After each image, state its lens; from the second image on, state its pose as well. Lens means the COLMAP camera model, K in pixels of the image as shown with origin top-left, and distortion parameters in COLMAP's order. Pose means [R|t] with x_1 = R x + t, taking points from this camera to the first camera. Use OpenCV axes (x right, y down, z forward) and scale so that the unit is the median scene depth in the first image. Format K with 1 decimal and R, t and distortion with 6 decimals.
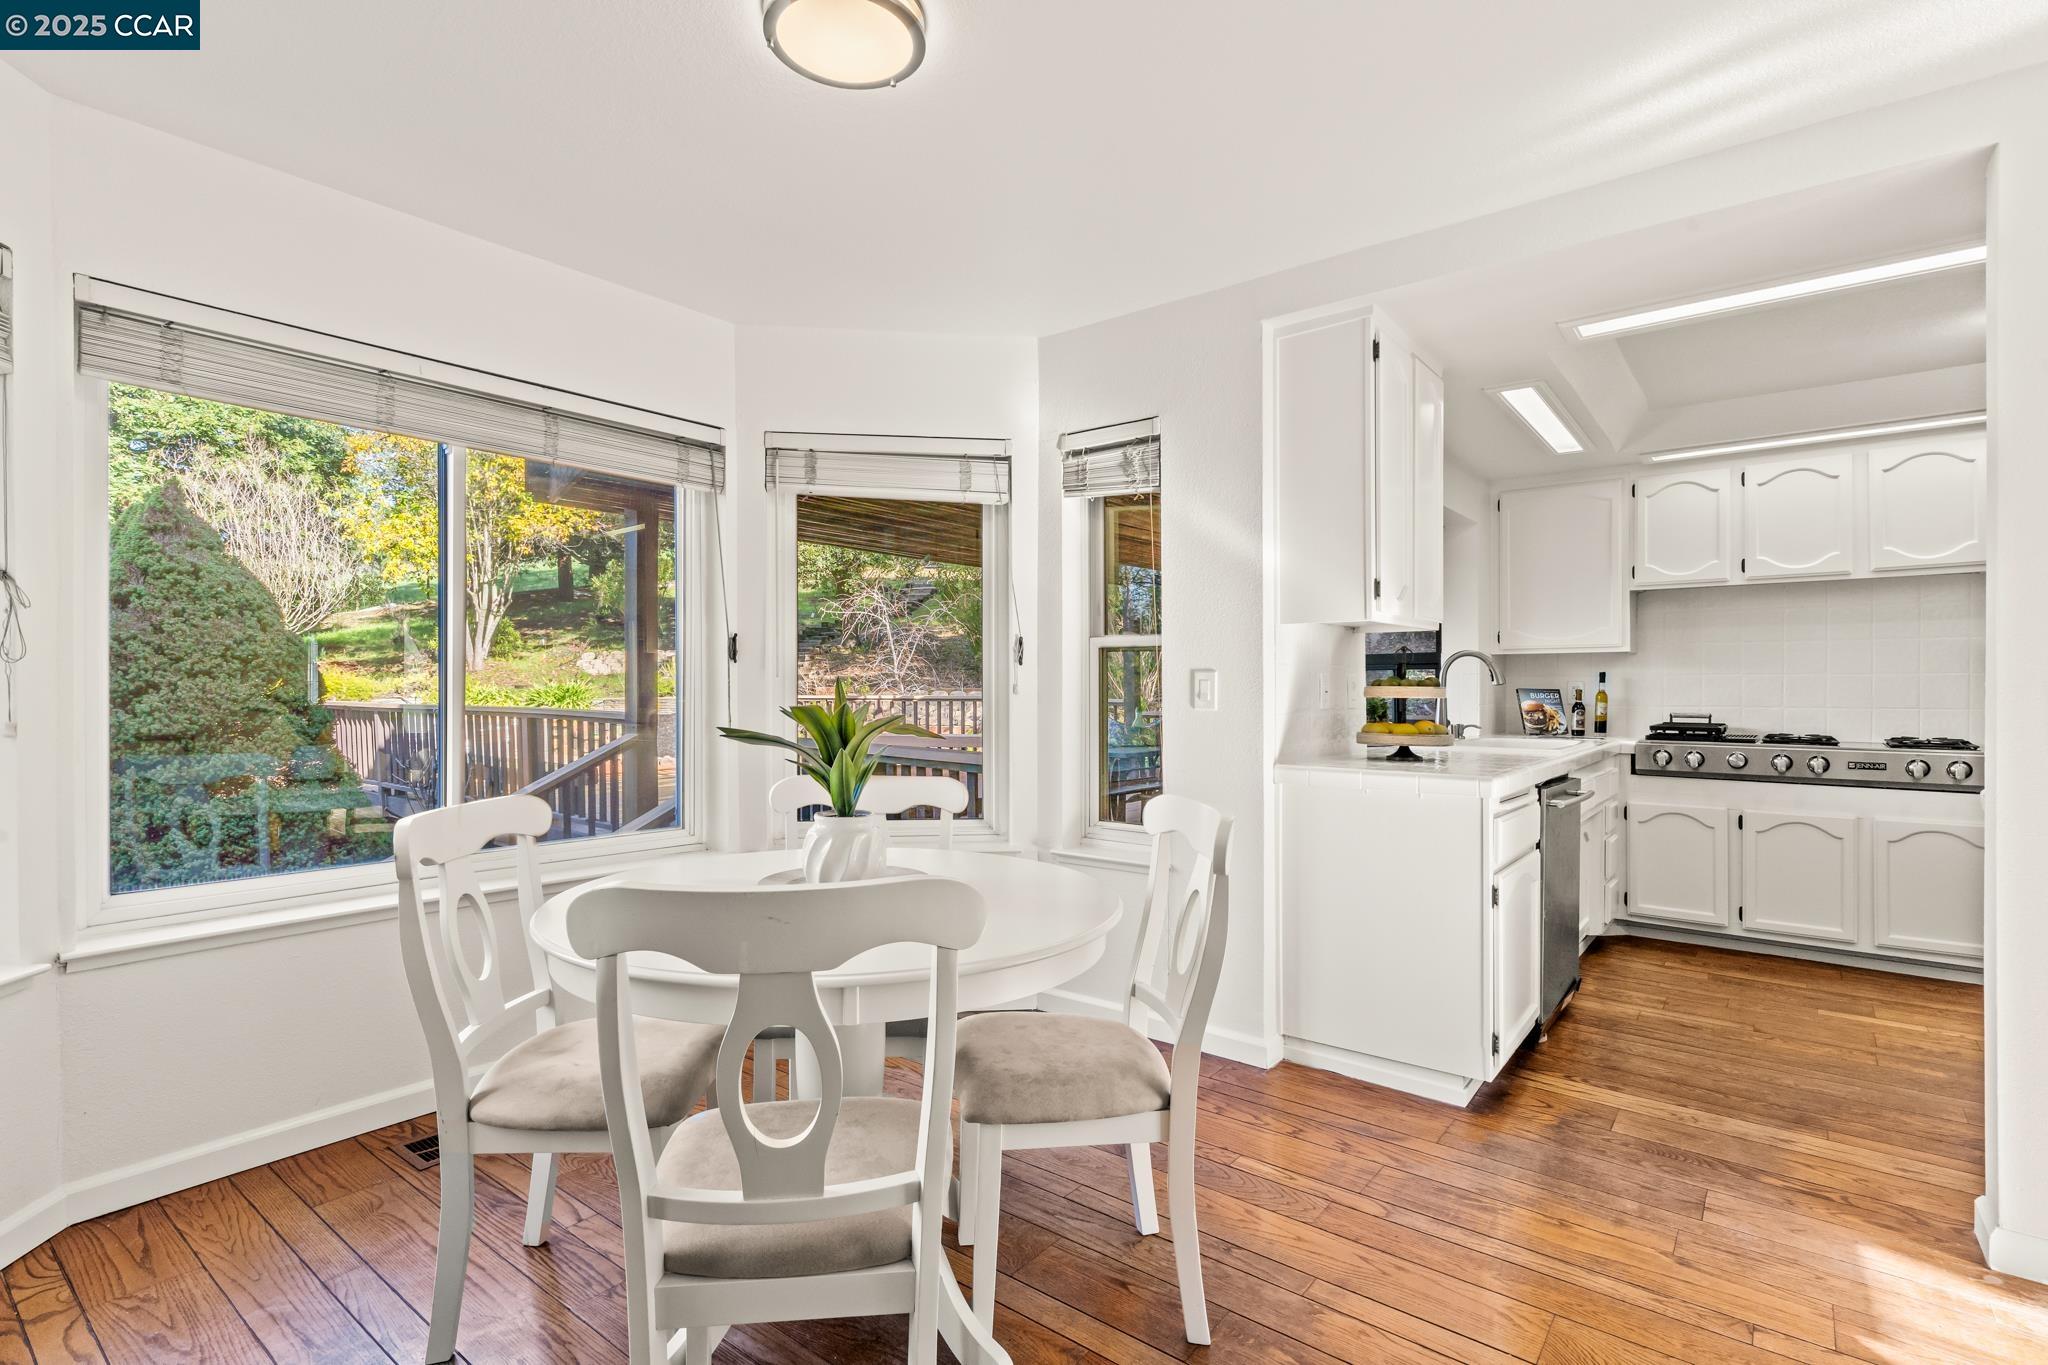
lens RADIAL K [[980.6, 0, 1011.8], [0, 980.6, 689.6], [0, 0, 1]] dist [0.003344, 0.000788]
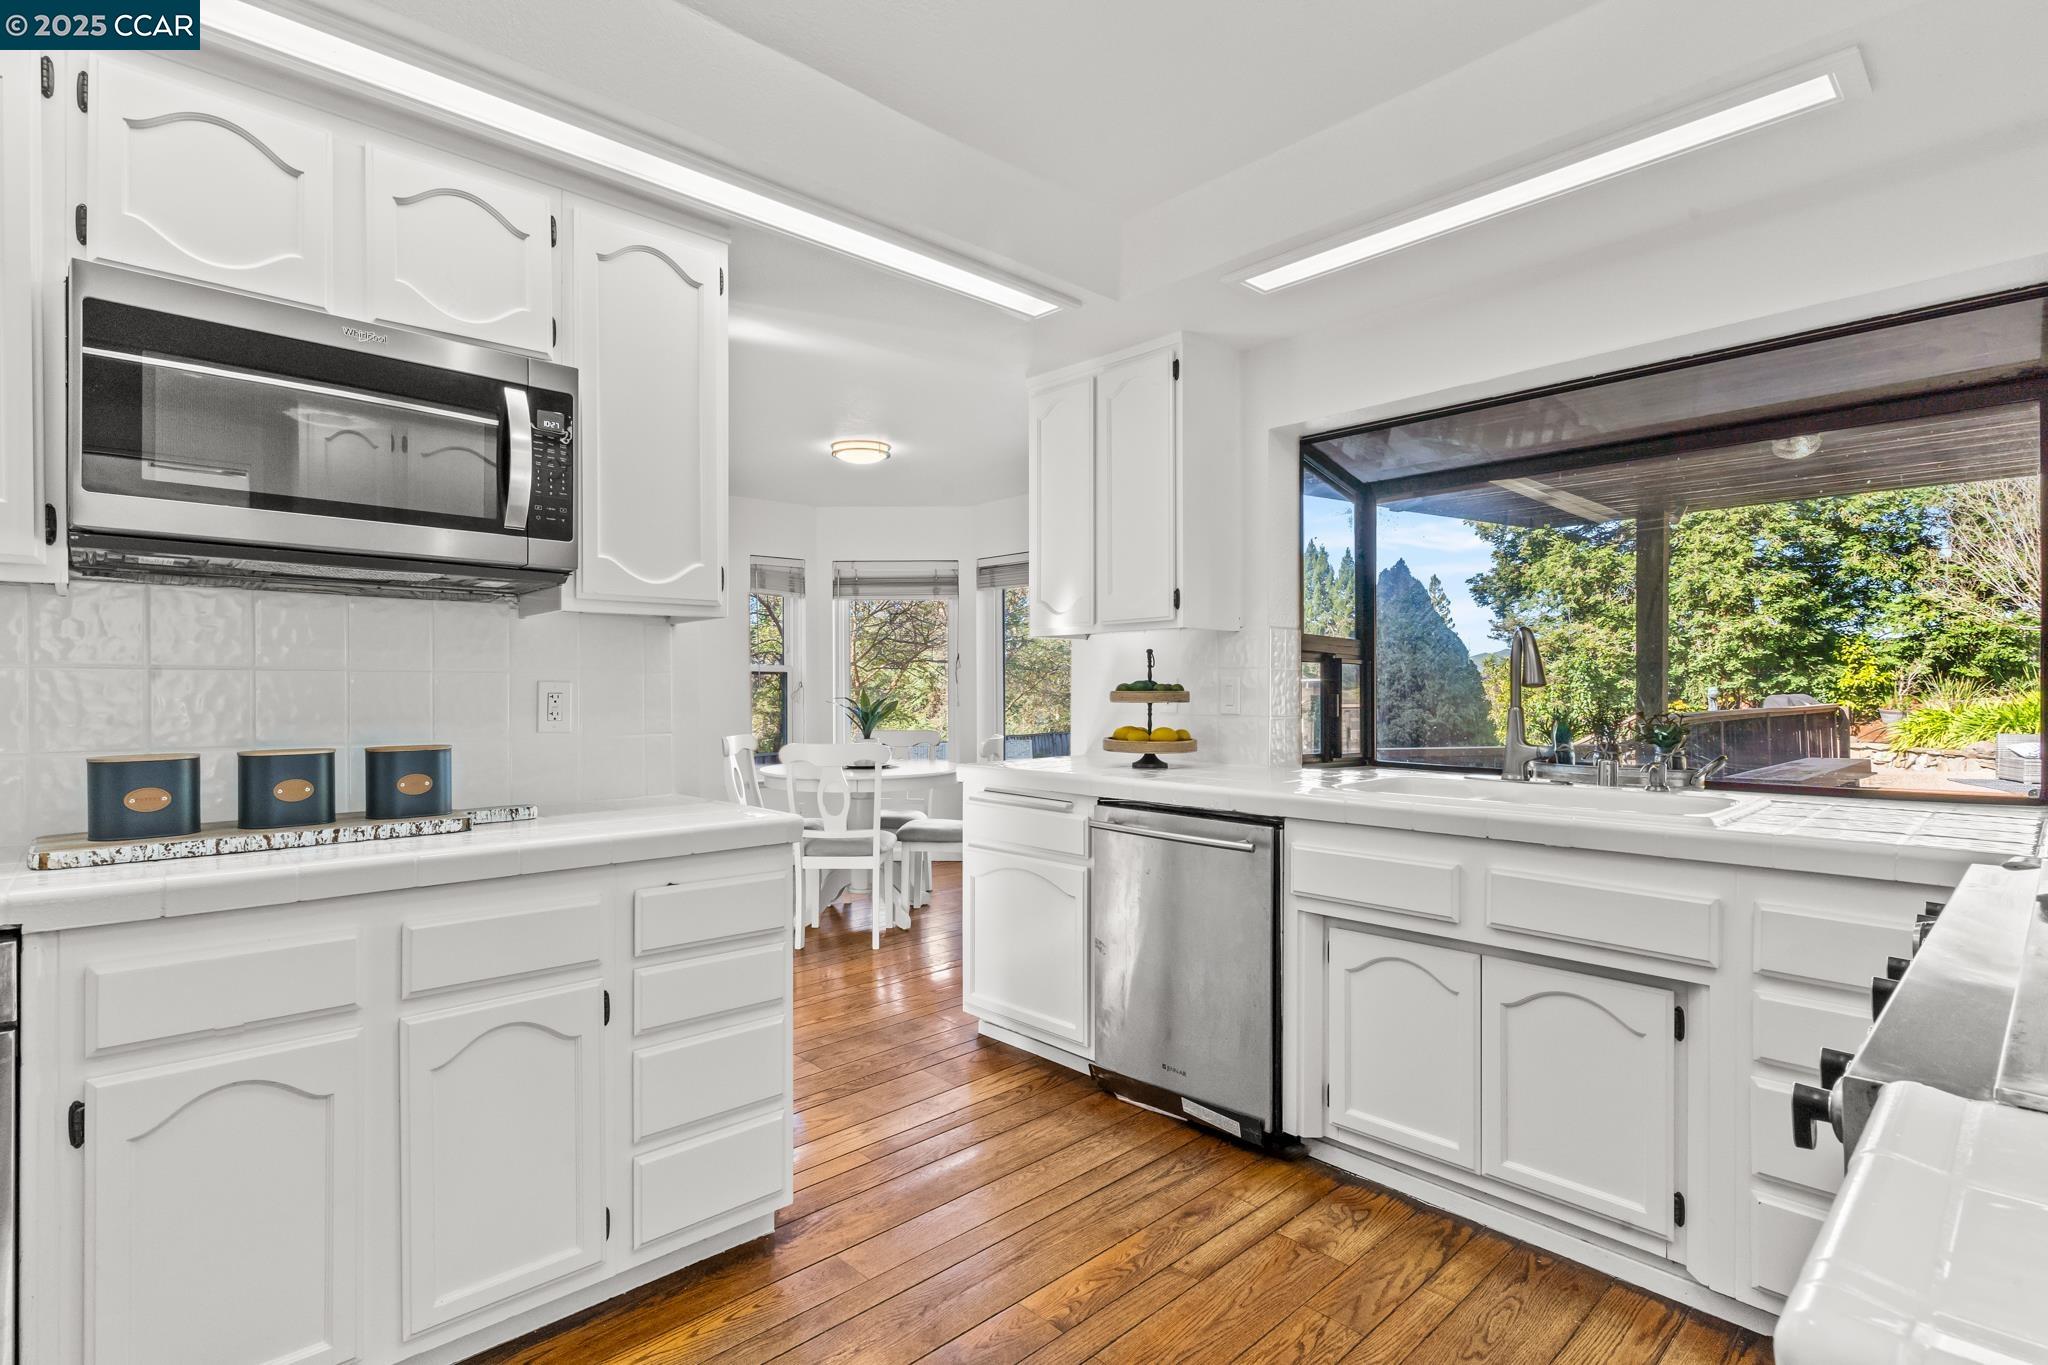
lens RADIAL K [[980.6, 0, 1011.8], [0, 980.6, 689.6], [0, 0, 1]] dist [0.003344, 0.000788]
pose [[-0.143642, 0.002565, -0.989626, 1.517123], [0.000724, 0.999997, 0.002487, -0.009382], [0.989629, -0.000359, -0.143643, 1.101440]]
